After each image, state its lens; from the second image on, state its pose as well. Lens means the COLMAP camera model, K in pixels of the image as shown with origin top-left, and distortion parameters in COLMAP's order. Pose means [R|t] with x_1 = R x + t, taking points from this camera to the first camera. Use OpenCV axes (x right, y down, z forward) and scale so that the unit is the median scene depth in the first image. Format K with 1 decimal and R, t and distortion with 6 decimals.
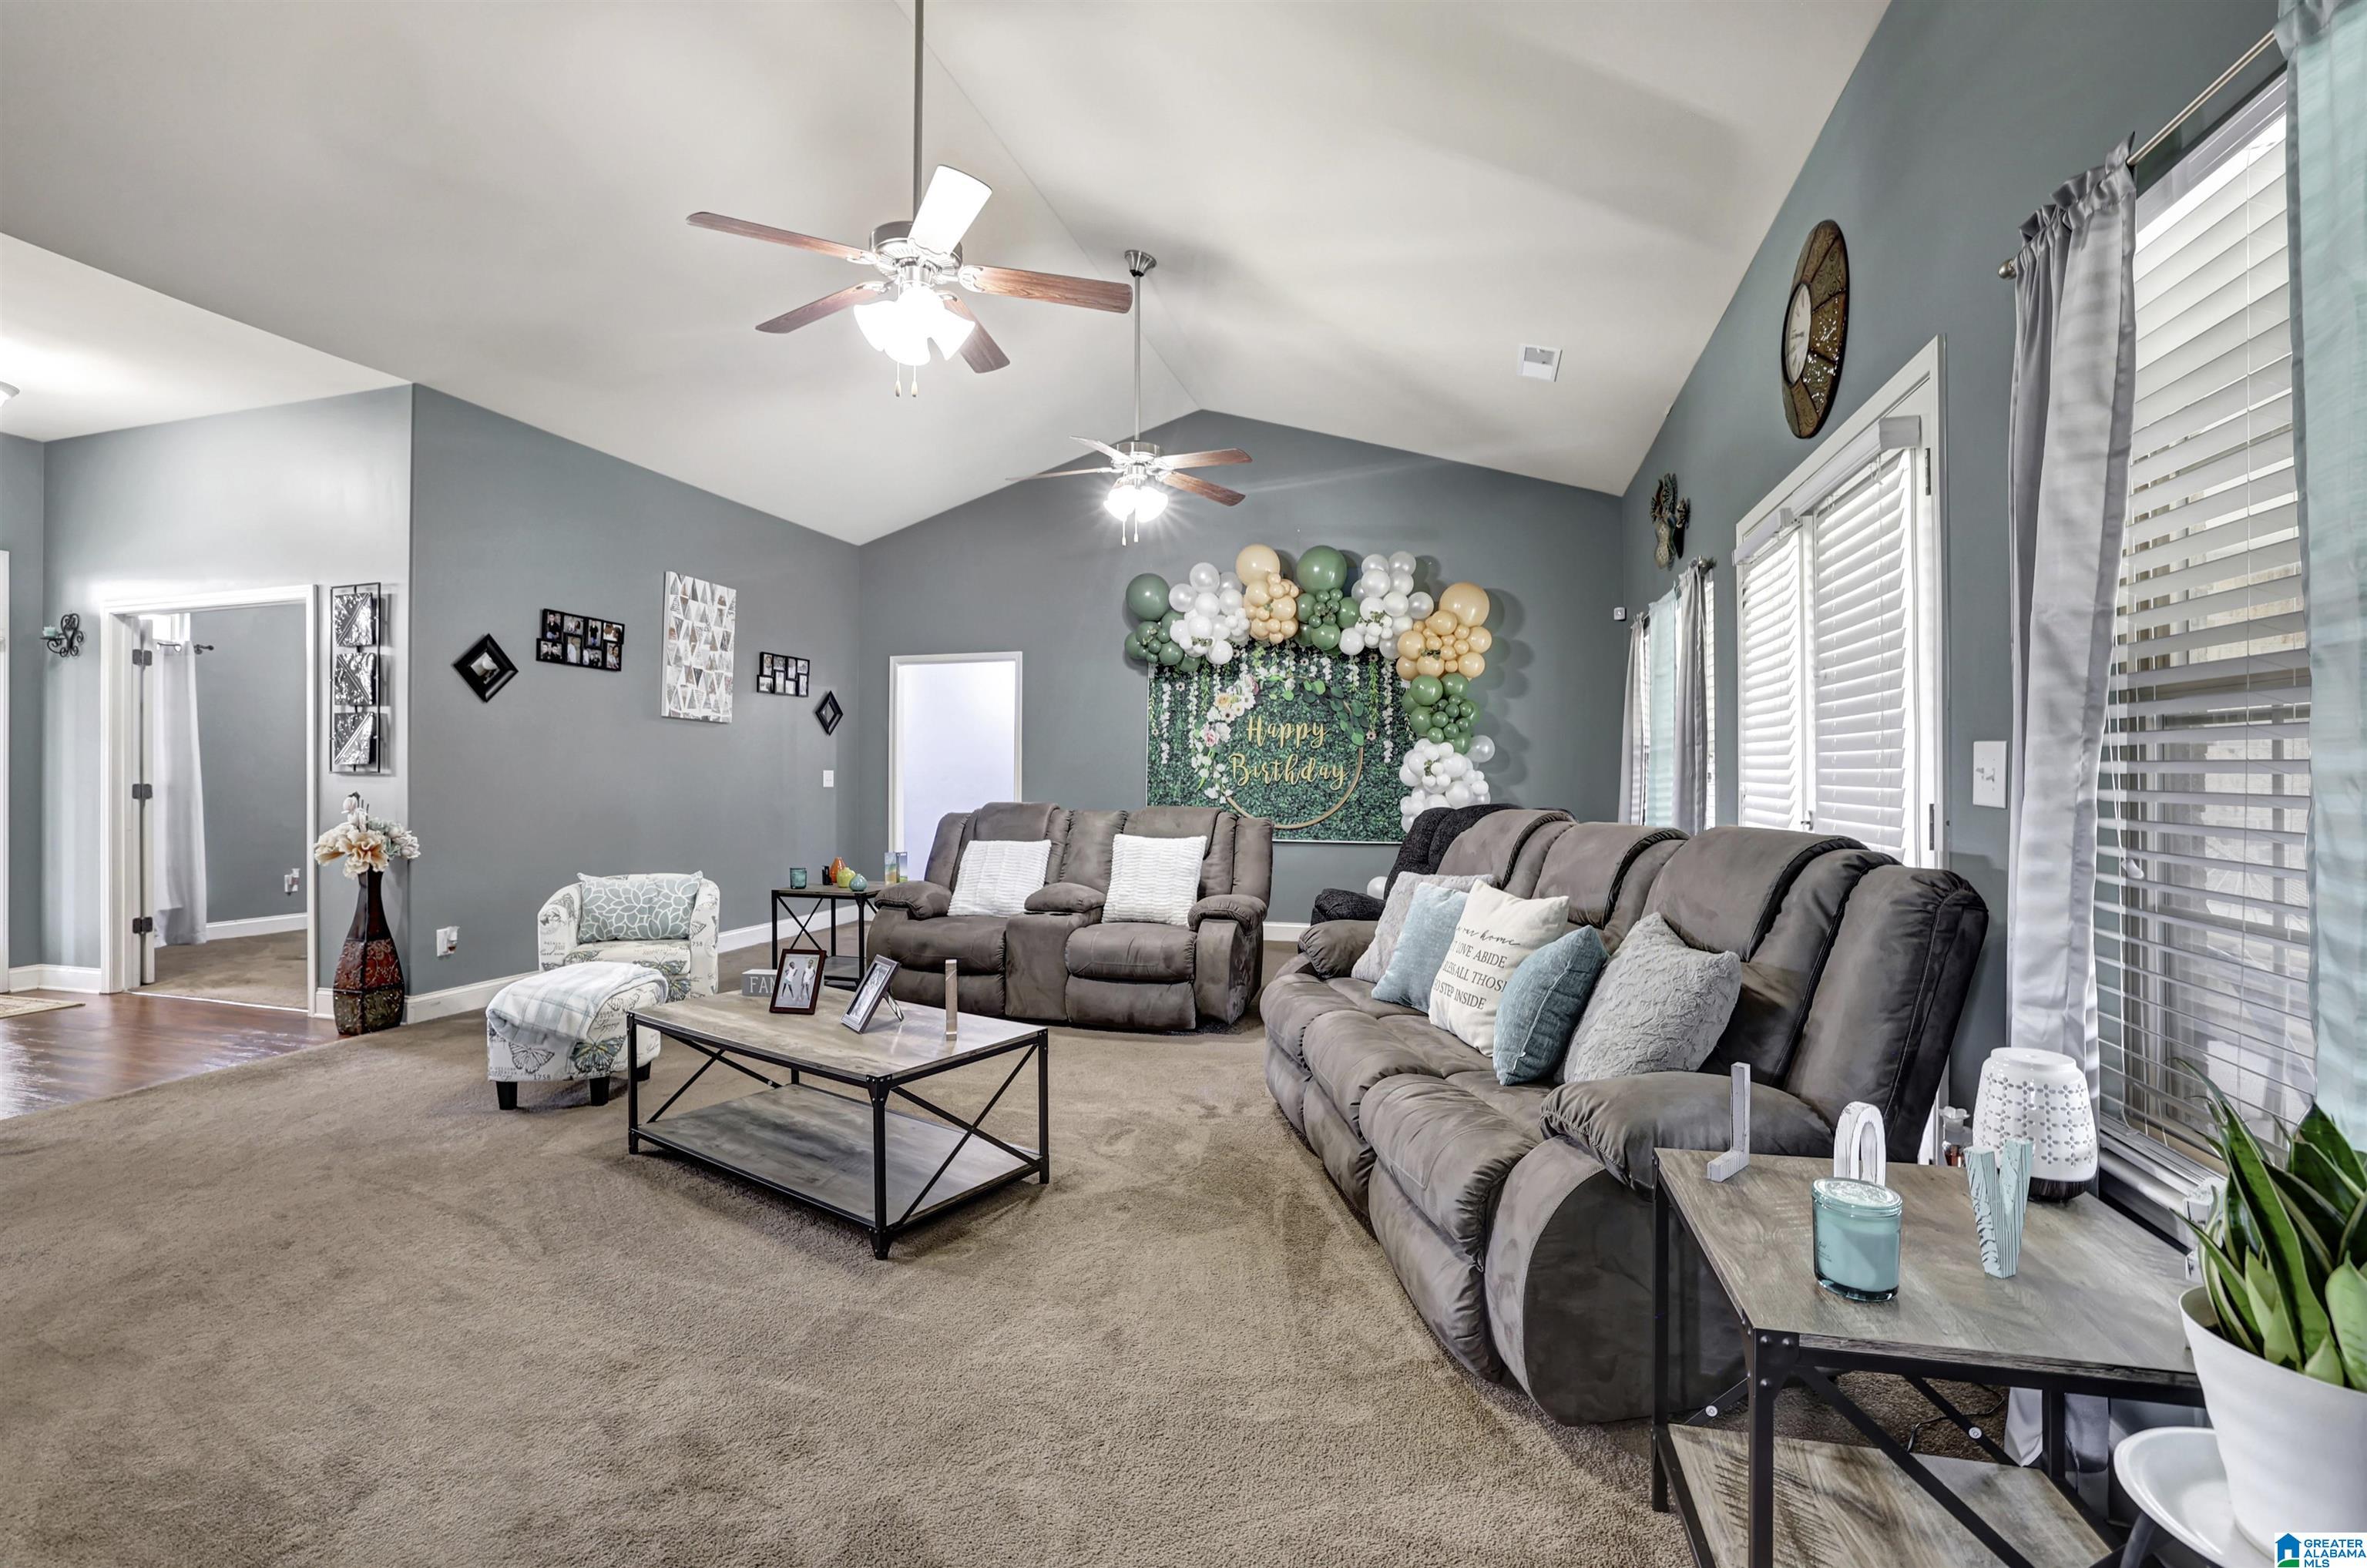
lens RADIAL K [[1047.7, 0, 1123.0], [0, 1047.7, 777.2], [0, 0, 1]] dist [-0.016317, 0.003187]
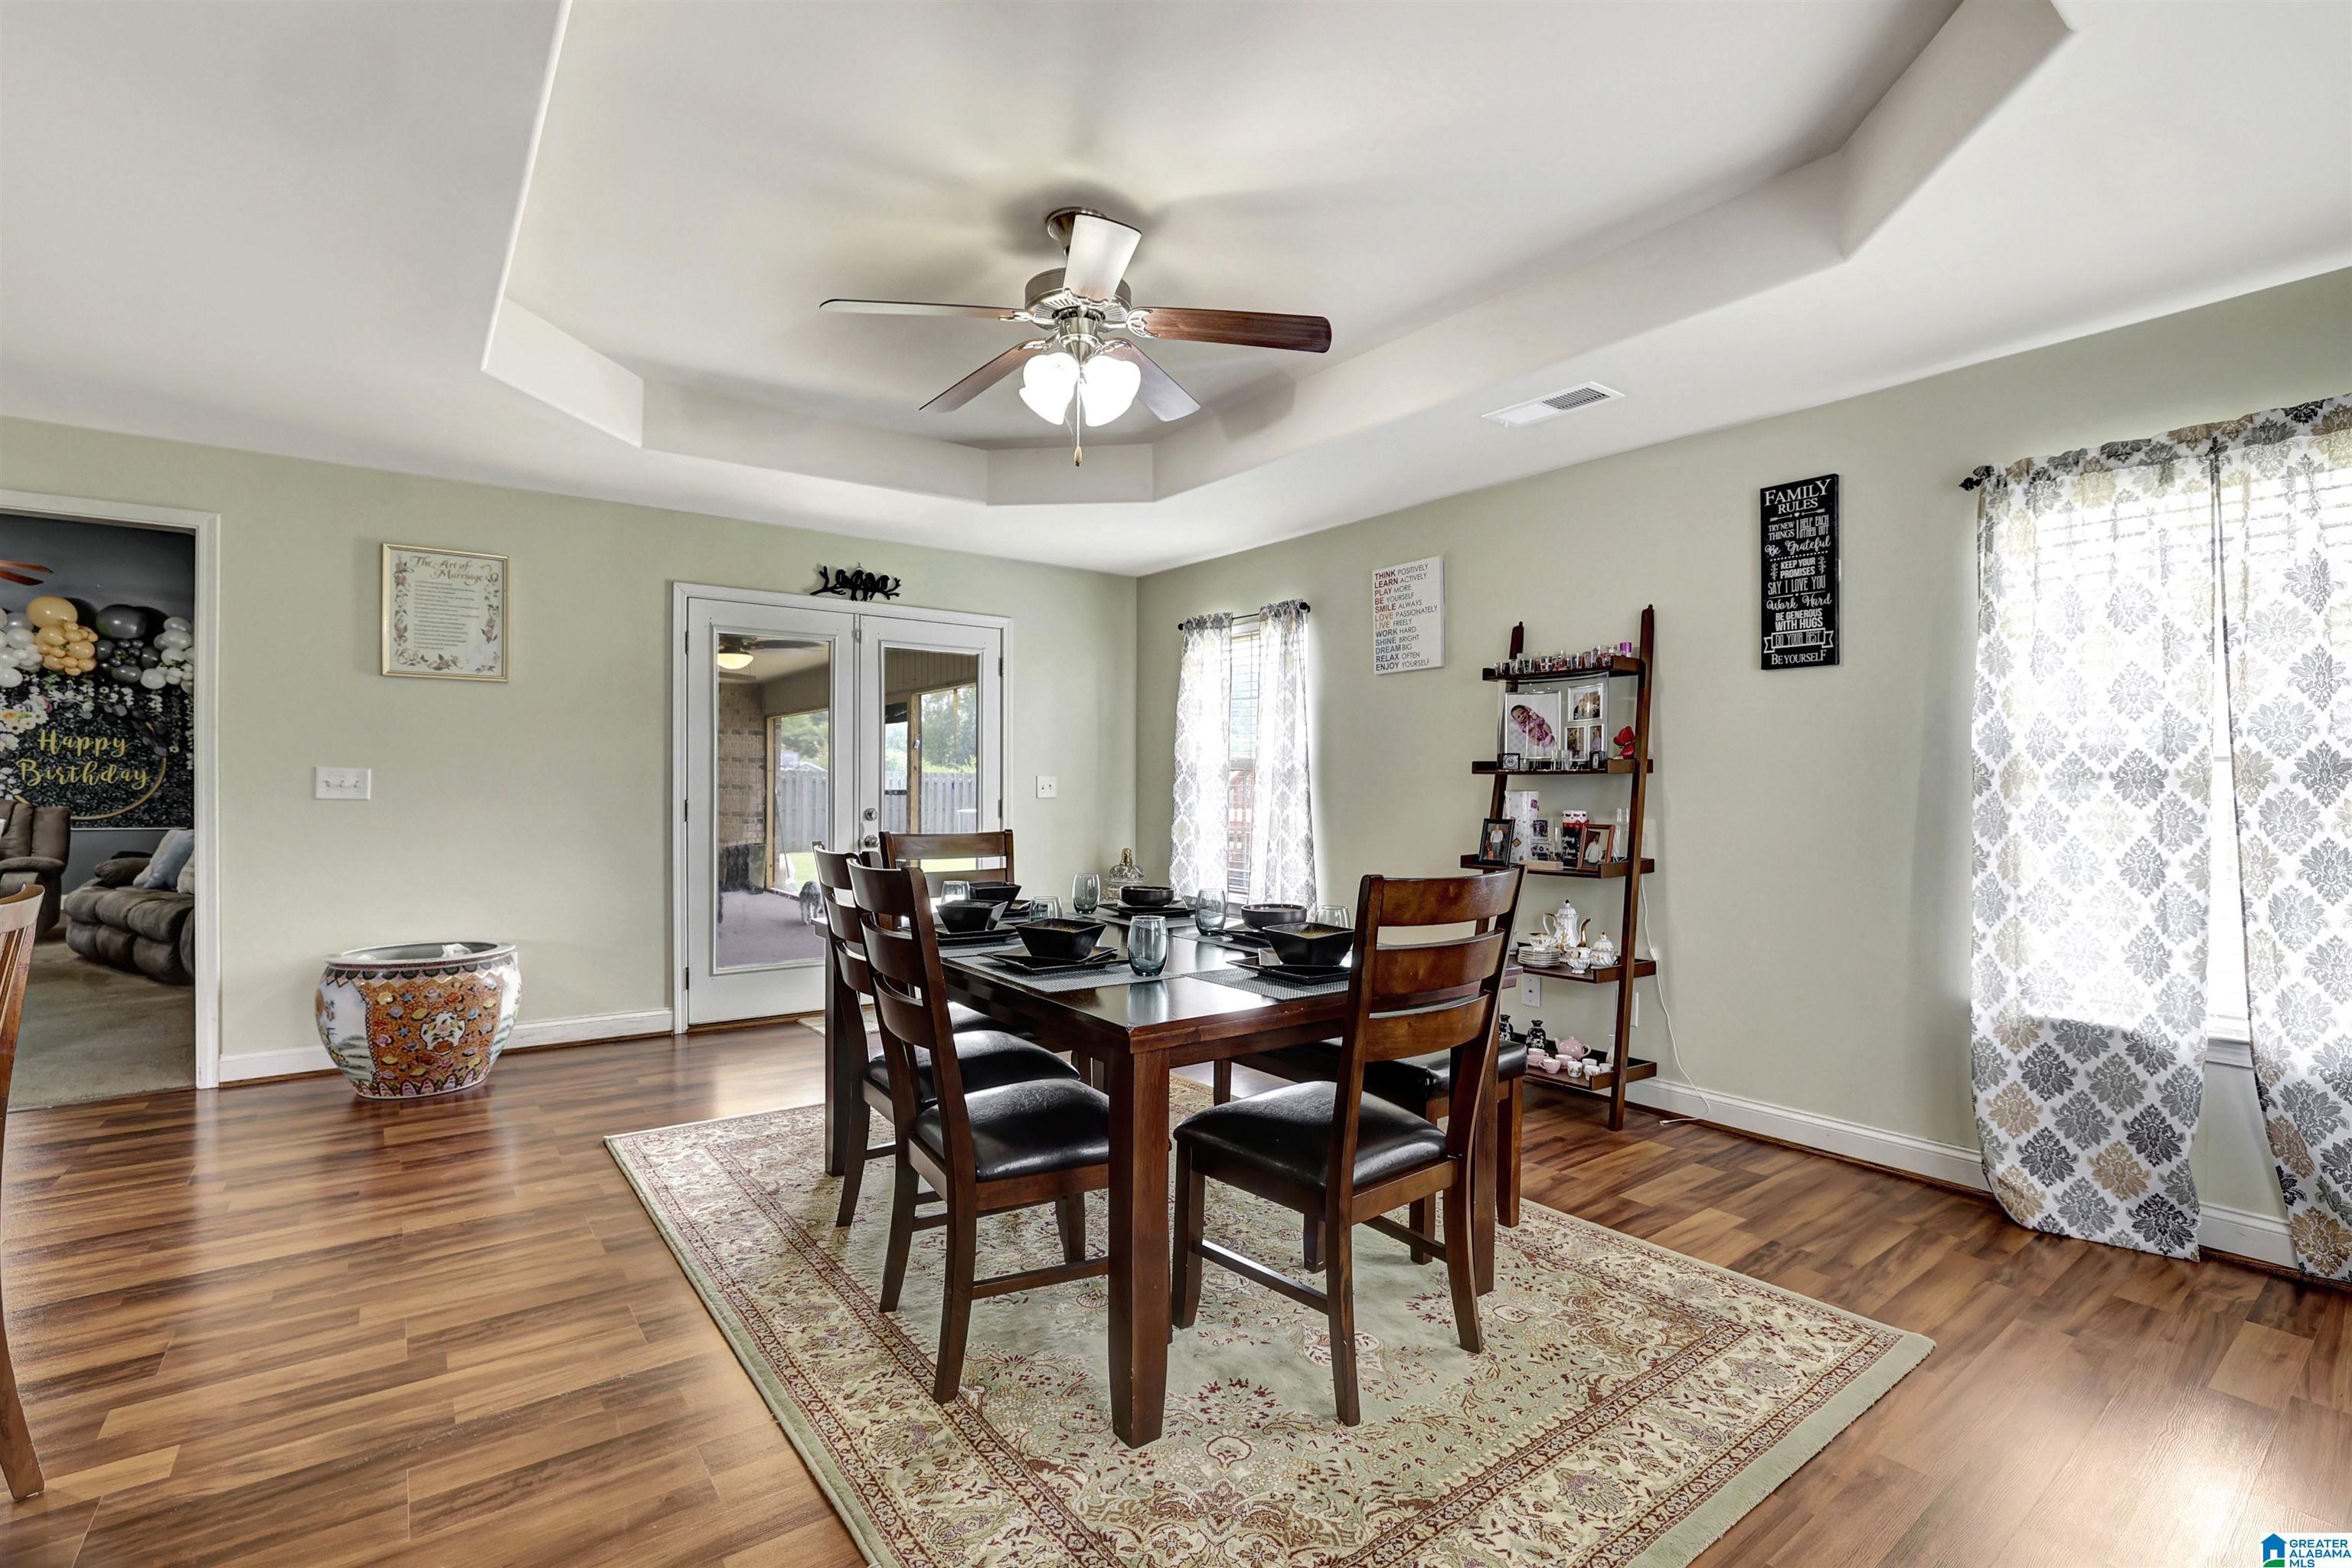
lens RADIAL K [[1041.1, 0, 1192.5], [0, 1041.1, 785.0], [0, 0, 1]] dist [-0.016317, 0.003187]
pose [[0.556607, 0.004358, 0.830765, -0.130190], [-0.003922, 0.999989, -0.002618, 0.004458], [-0.830767, -0.001801, 0.556618, -0.817944]]
